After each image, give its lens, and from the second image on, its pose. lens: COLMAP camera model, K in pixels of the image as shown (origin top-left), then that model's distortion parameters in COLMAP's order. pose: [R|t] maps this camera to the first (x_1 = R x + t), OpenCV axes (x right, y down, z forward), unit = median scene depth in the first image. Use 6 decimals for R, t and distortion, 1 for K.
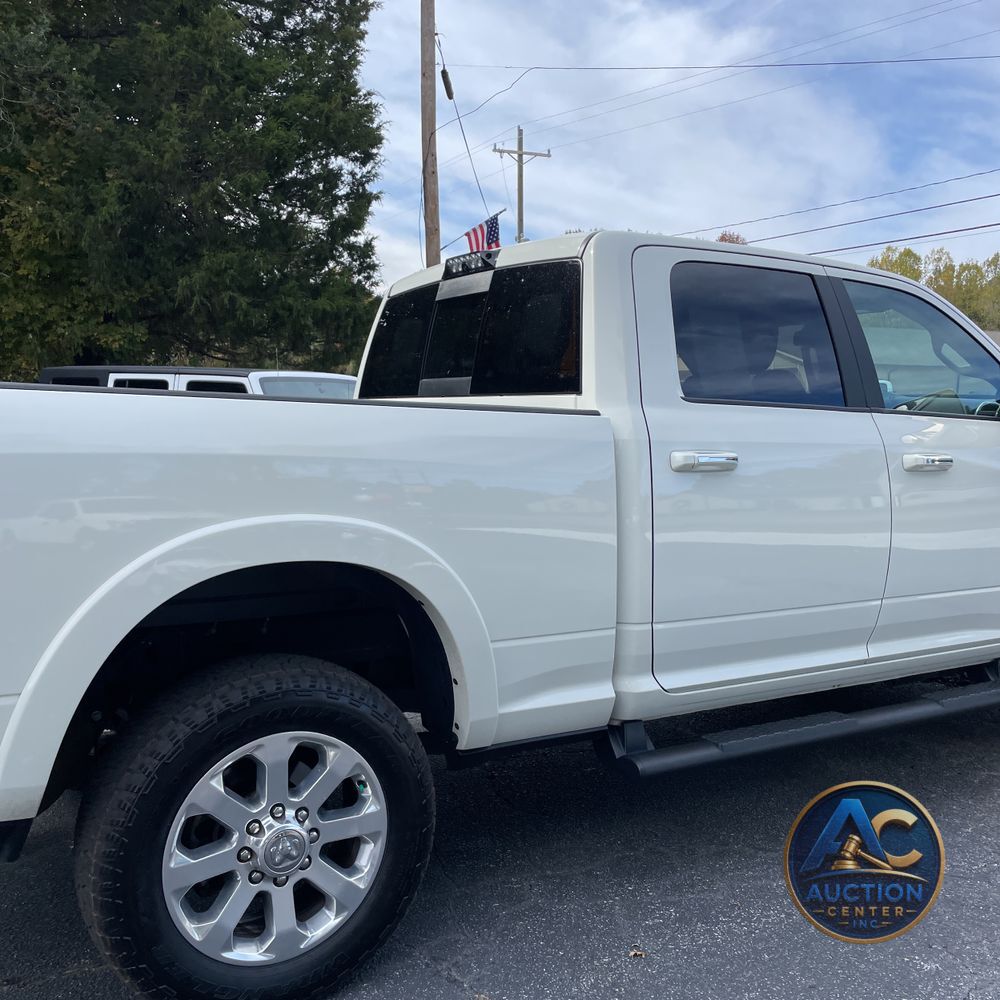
lens RADIAL K [[1014.3, 0, 494.7], [0, 1014.3, 488.9], [0, 0, 1]] dist [0.102869, -0.157296]
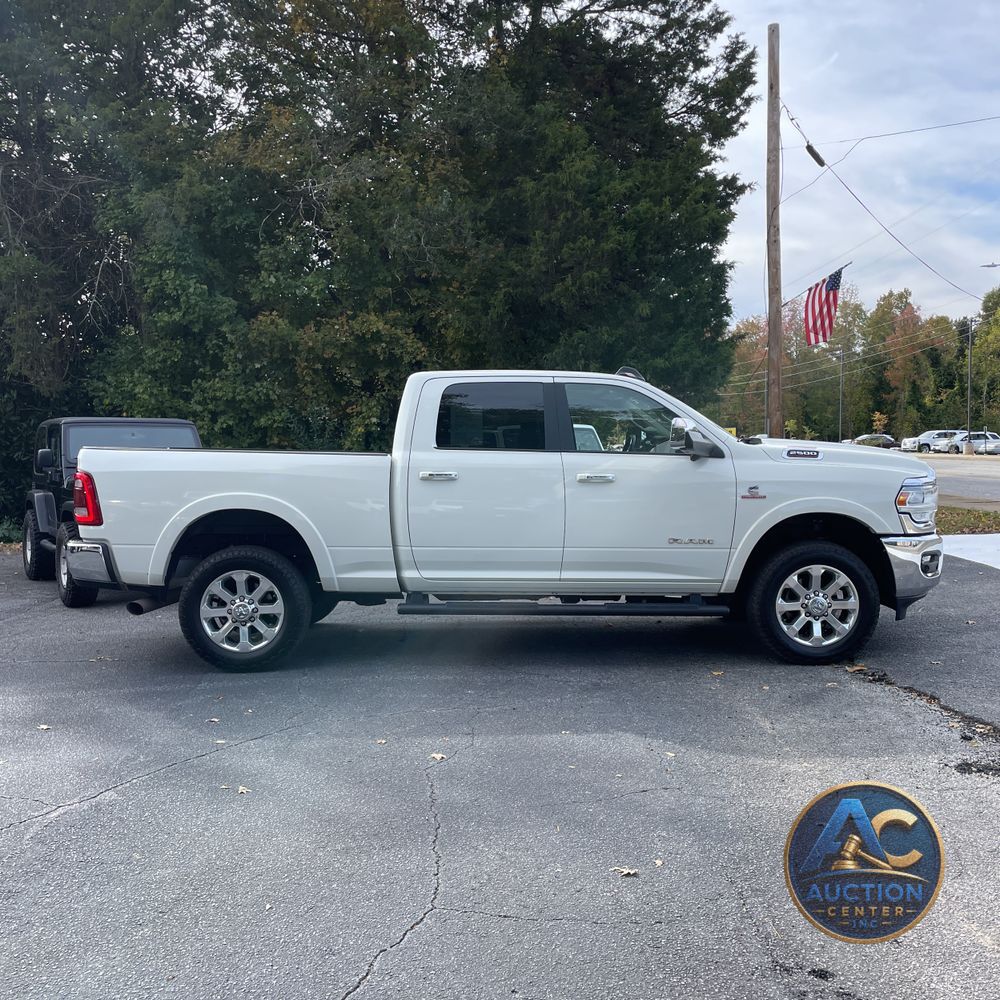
lens RADIAL K [[1014.3, 0, 494.7], [0, 1014.3, 488.9], [0, 0, 1]] dist [0.102869, -0.157296]
pose [[0.854872, 0.005774, -0.518807, 0.556944], [-0.022368, 0.999419, -0.025735, 0.021470], [0.518357, 0.033605, 0.854504, -0.315938]]
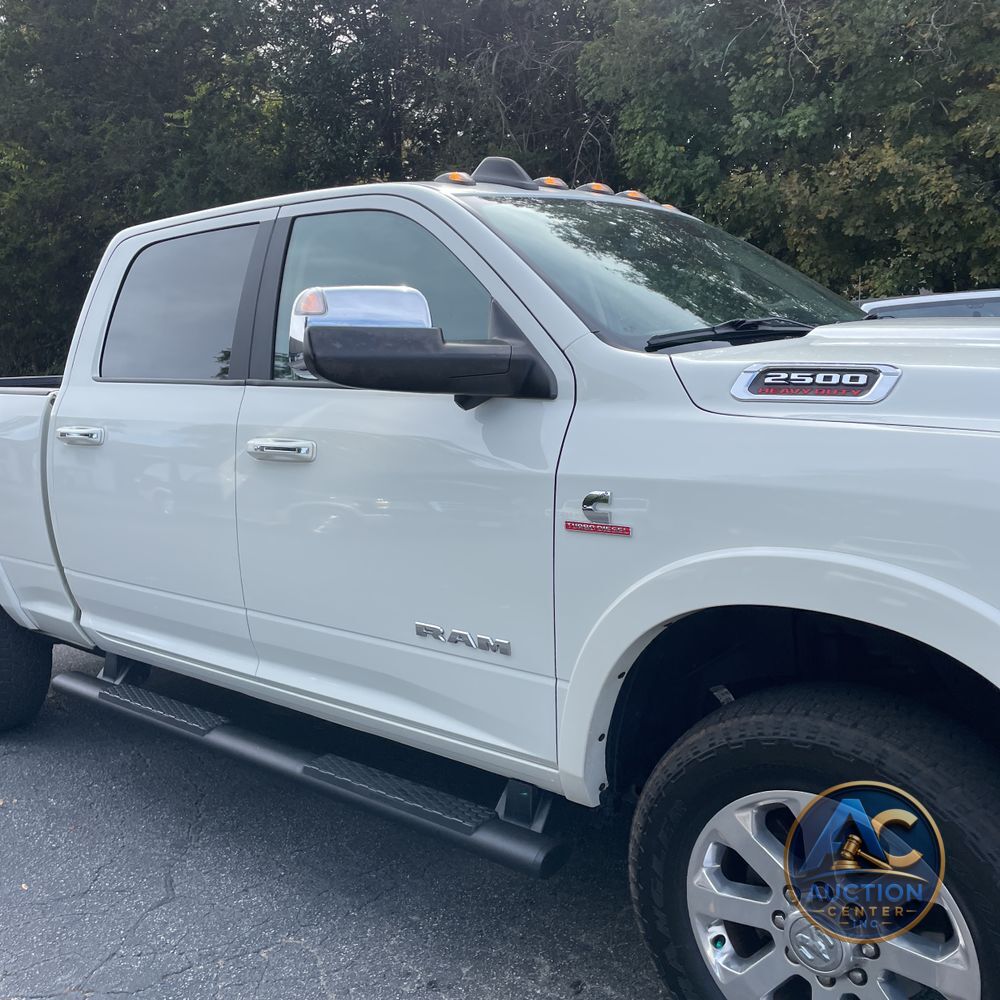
lens RADIAL K [[1014.3, 0, 494.7], [0, 1014.3, 488.9], [0, 0, 1]] dist [0.102869, -0.157296]
pose [[0.302670, 0.097232, -0.948123, 0.537514], [-0.018031, 0.995189, 0.096302, -0.032639], [0.952925, -0.012052, 0.302967, 0.412637]]
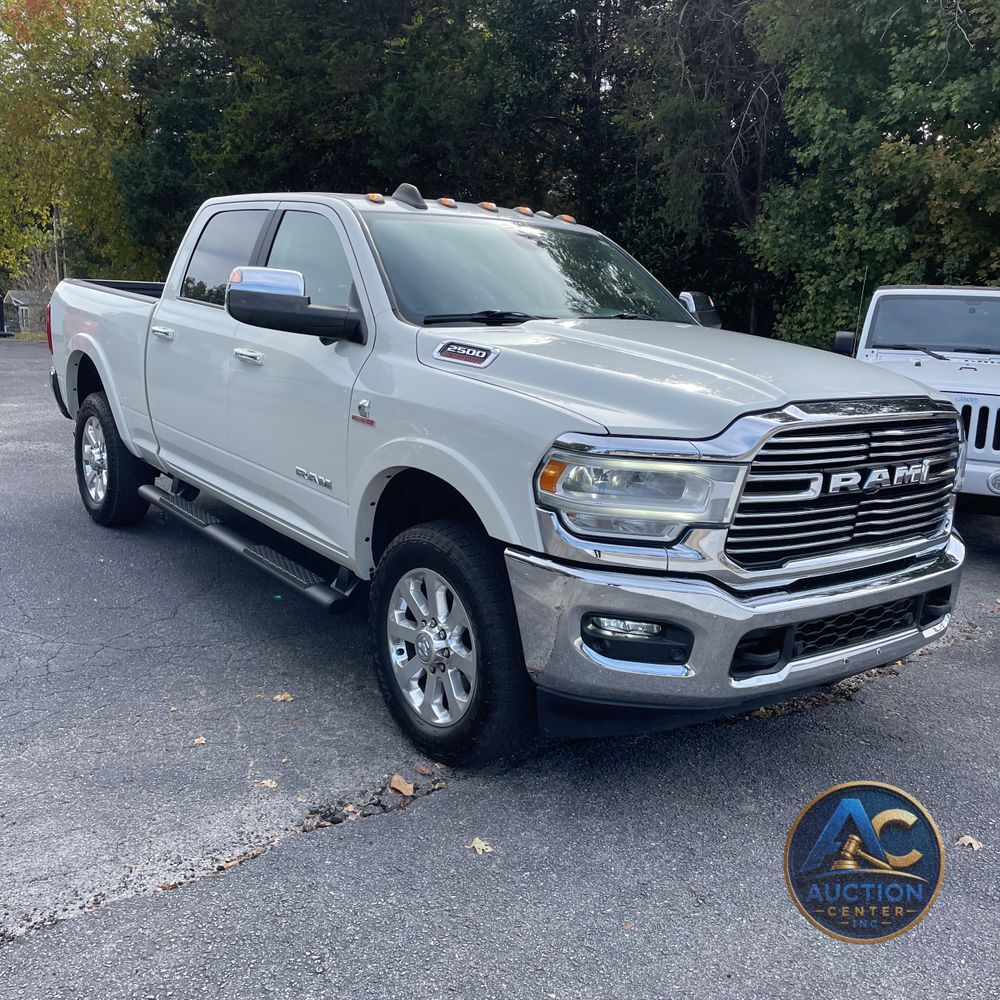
lens RADIAL K [[1014.3, 0, 494.7], [0, 1014.3, 488.9], [0, 0, 1]] dist [0.102869, -0.157296]
pose [[0.092251, 0.194484, -0.976558, 0.767018], [-0.123845, 0.975366, 0.182548, -0.059943], [0.988004, 0.104102, 0.114064, 0.524721]]
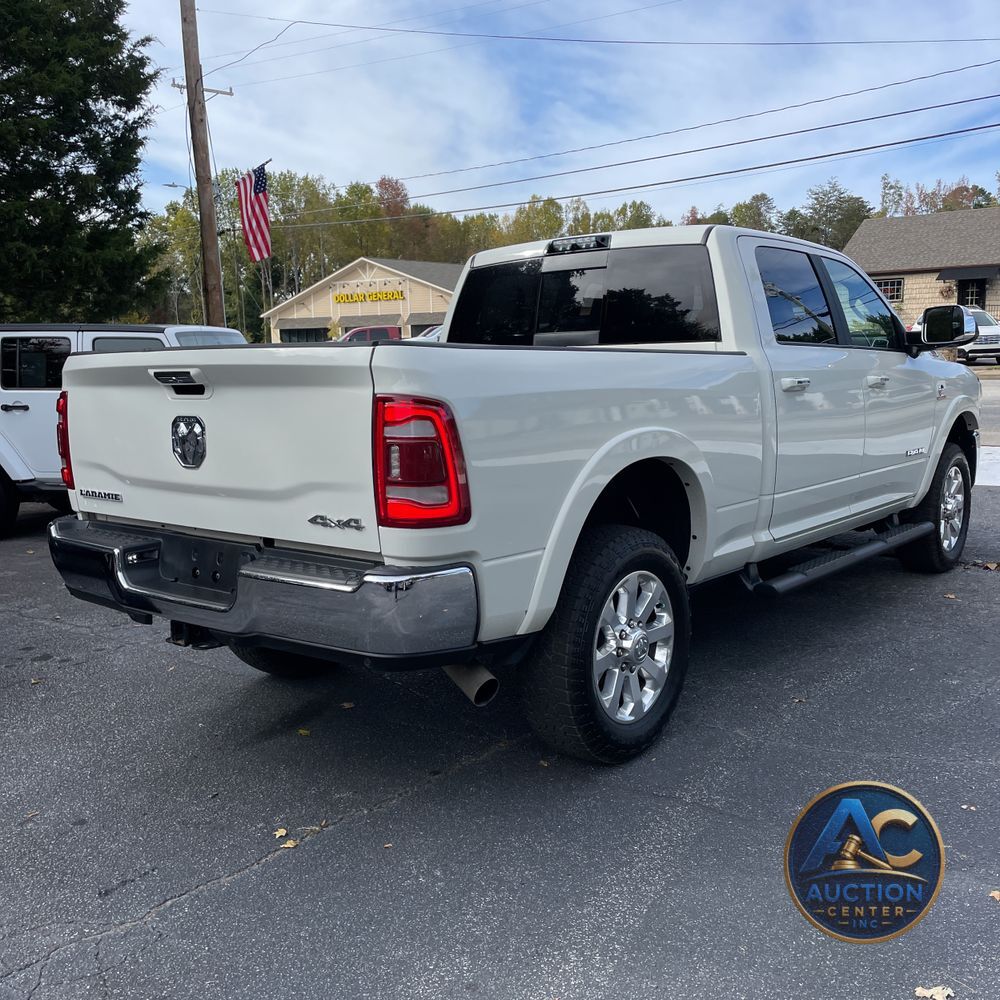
lens RADIAL K [[1014.3, 0, 494.7], [0, 1014.3, 488.9], [0, 0, 1]] dist [0.102869, -0.157296]
pose [[0.946923, -0.071491, 0.313409, -0.263662], [0.054779, 0.996583, 0.061821, 0.003585], [-0.316757, -0.041372, 0.947604, -0.108429]]
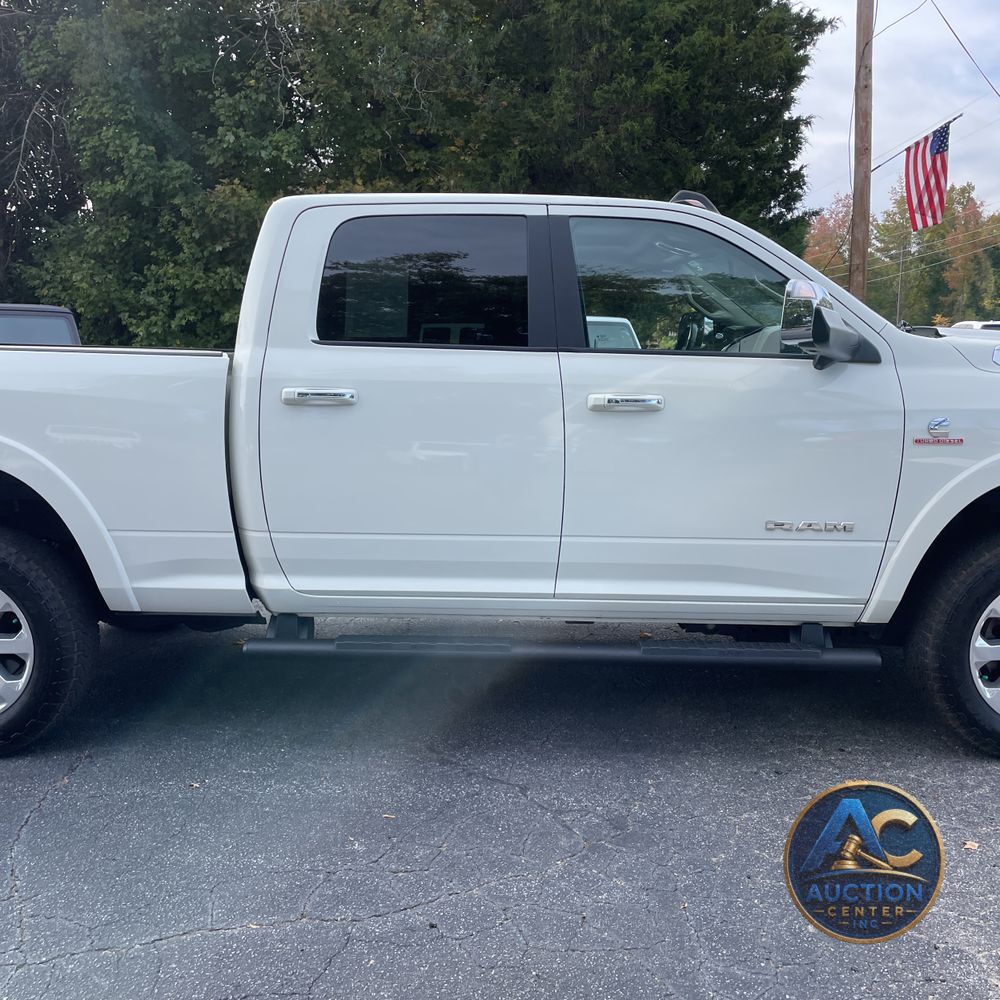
lens RADIAL K [[1014.3, 0, 494.7], [0, 1014.3, 488.9], [0, 0, 1]] dist [0.102869, -0.157296]
pose [[0.835853, 0.060711, -0.545586, 0.382226], [-0.028538, 0.997327, 0.067258, -0.002221], [0.548211, -0.040648, 0.835352, 0.056148]]
